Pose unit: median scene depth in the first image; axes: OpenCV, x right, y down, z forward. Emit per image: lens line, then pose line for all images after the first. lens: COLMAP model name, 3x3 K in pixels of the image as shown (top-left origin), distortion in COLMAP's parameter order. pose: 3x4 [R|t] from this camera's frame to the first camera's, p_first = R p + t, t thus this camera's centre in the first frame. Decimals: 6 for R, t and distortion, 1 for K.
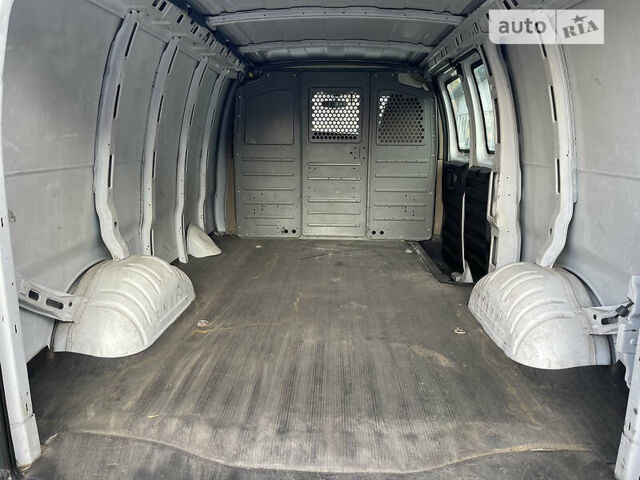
lens RADIAL K [[479.0, 0, 320.8], [0, 479.0, 243.8], [0, 0, 1]] dist [0.060804, -0.082061]
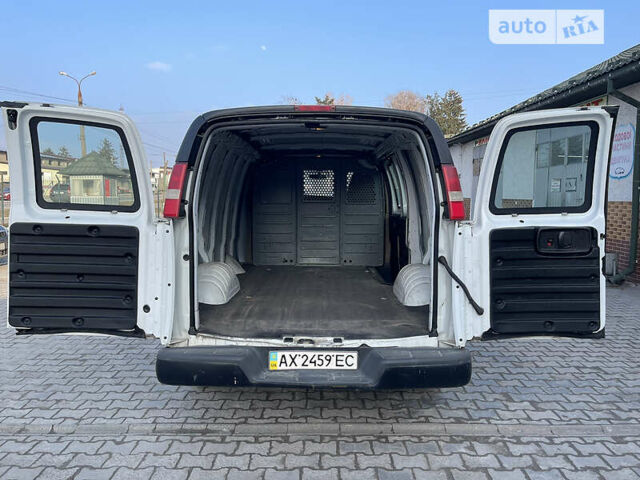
lens RADIAL K [[479.0, 0, 321.4], [0, 479.0, 228.9], [0, 0, 1]] dist [0.060804, -0.082061]
pose [[0.999376, -0.003787, 0.035124, -0.015935], [0.009050, 0.988502, -0.150935, 0.104537], [-0.034148, 0.151159, 0.987919, -0.501949]]
